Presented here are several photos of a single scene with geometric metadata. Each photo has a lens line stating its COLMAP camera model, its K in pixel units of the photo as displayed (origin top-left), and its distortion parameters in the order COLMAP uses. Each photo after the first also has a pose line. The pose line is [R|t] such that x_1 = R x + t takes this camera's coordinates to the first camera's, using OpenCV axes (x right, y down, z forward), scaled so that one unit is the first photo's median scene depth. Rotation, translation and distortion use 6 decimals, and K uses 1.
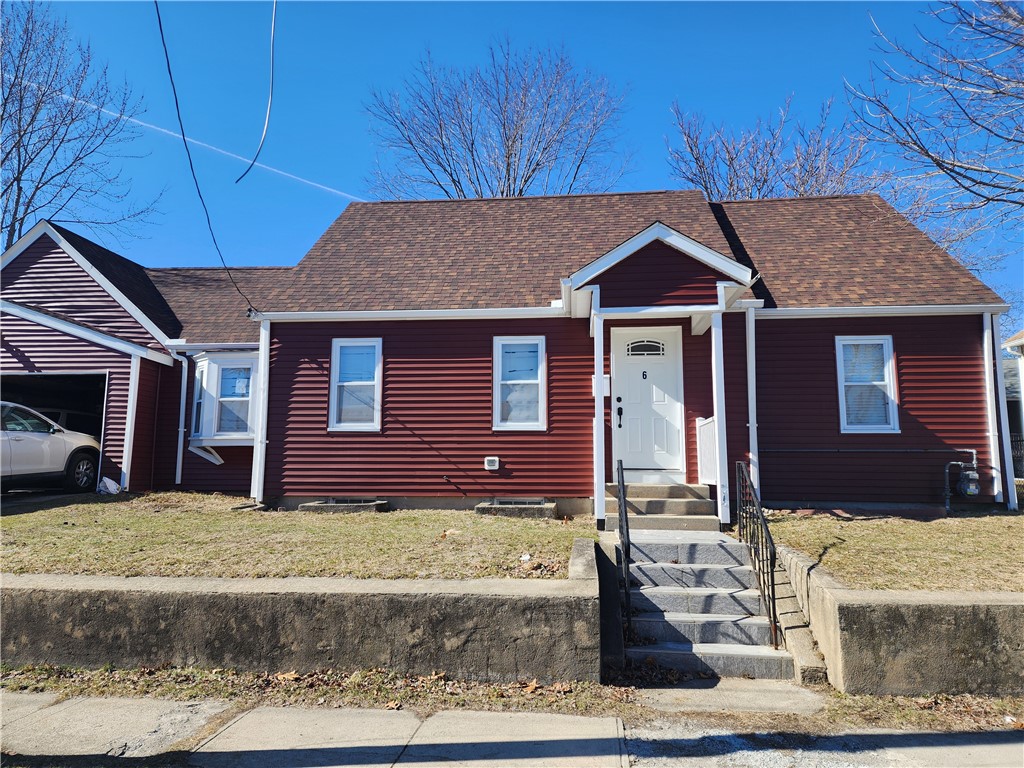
lens RADIAL K [[660.4, 0, 512.0], [0, 660.4, 384.0], [0, 0, 1]] dist [0.105708, -0.092465]
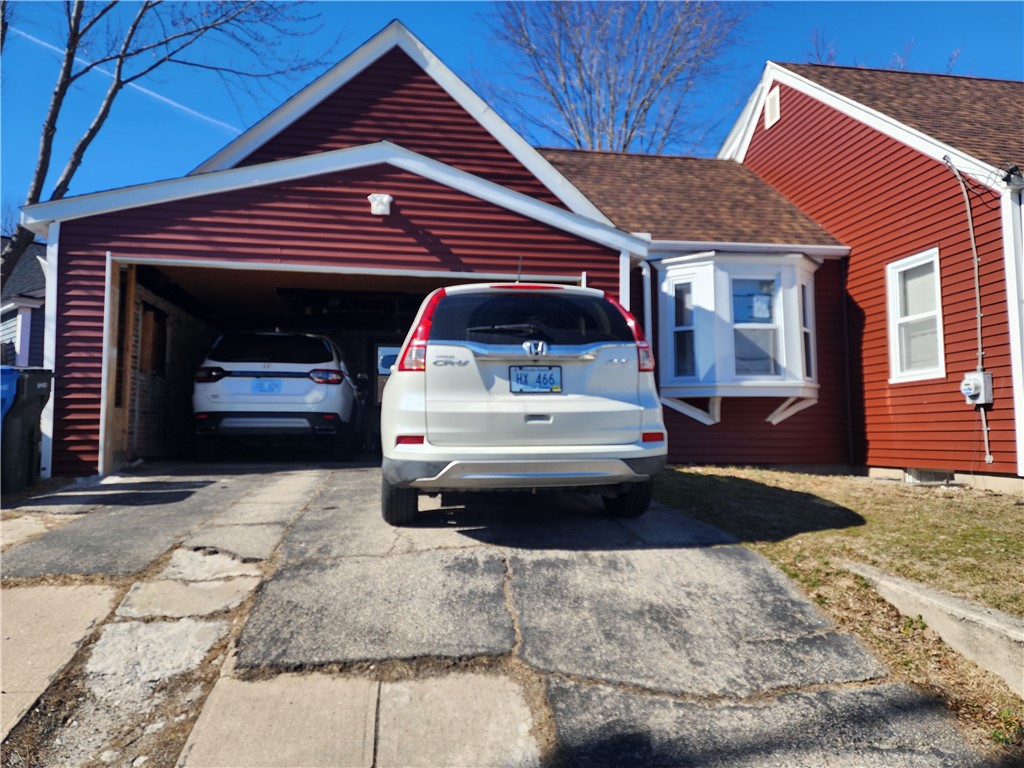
lens RADIAL K [[660.4, 0, 512.0], [0, 660.4, 384.0], [0, 0, 1]] dist [0.105708, -0.092465]
pose [[0.970080, 0.009696, 0.242594, -1.014761], [-0.022854, 0.998412, 0.051486, 0.064556], [-0.241709, -0.055490, 0.968761, 0.521779]]
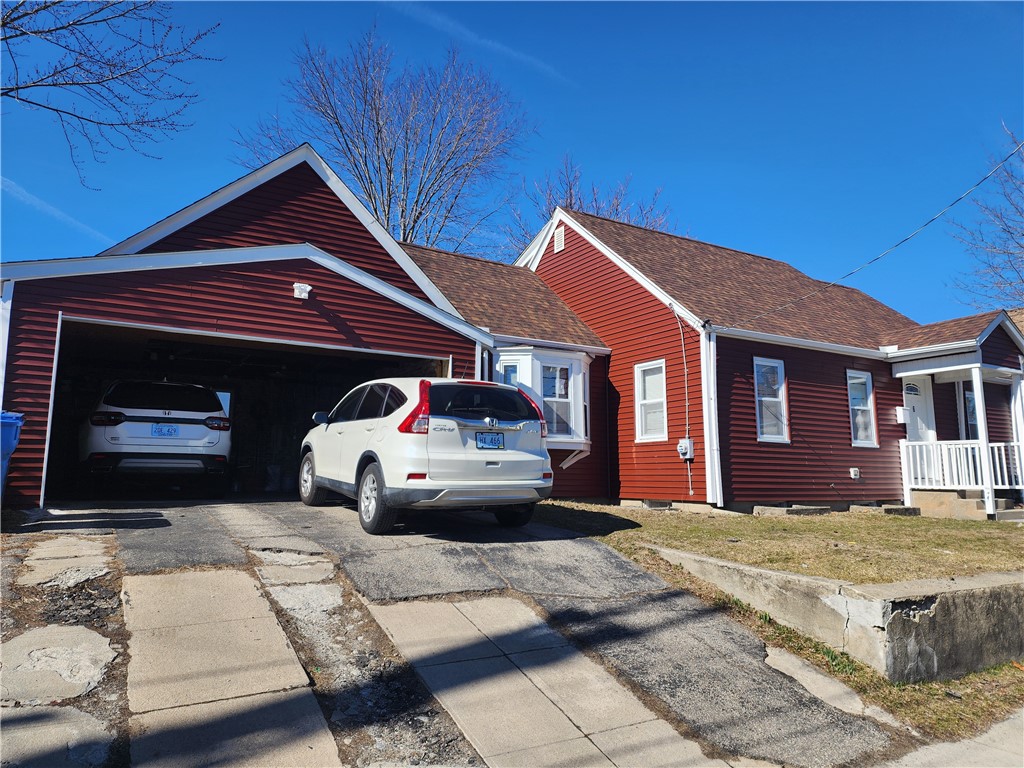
lens RADIAL K [[660.4, 0, 512.0], [0, 660.4, 384.0], [0, 0, 1]] dist [0.105708, -0.092465]
pose [[0.808253, 0.082351, 0.583049, -1.273073], [-0.077312, 0.996442, -0.033565, 0.045996], [-0.583739, -0.017947, 0.811743, 0.351269]]
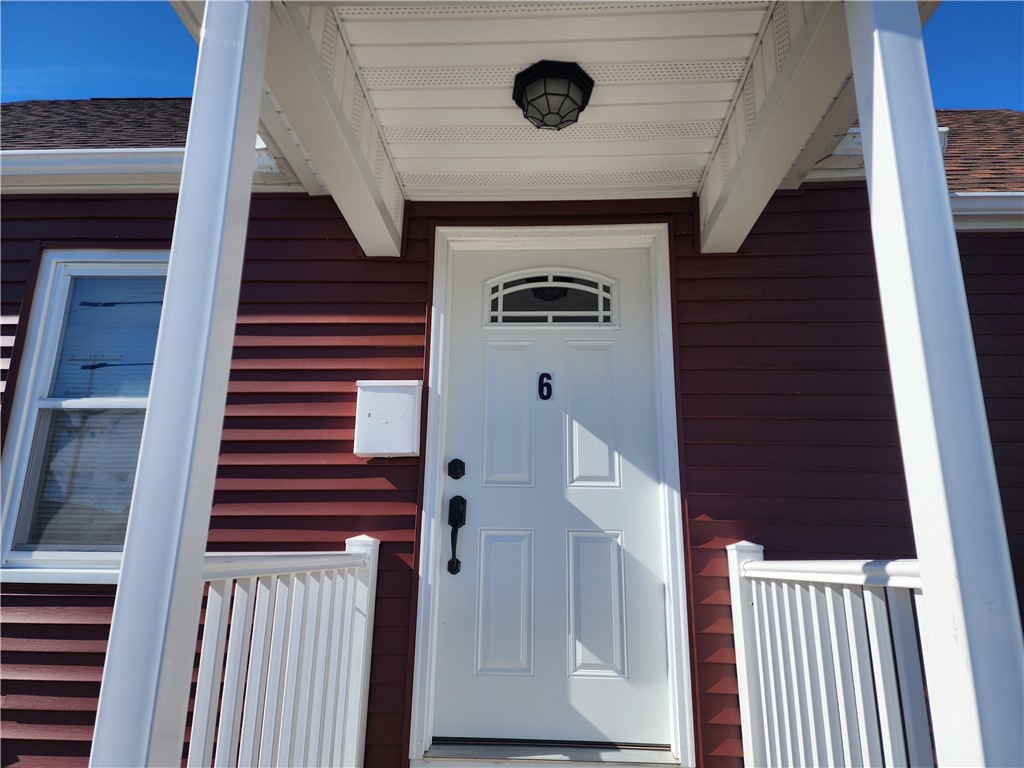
lens RADIAL K [[660.4, 0, 512.0], [0, 660.4, 384.0], [0, 0, 1]] dist [0.105708, -0.092465]
pose [[0.999136, 0.019012, 0.036953, 0.173196], [-0.014575, 0.993047, -0.116816, 0.020041], [-0.038917, 0.116177, 0.992466, 0.704094]]
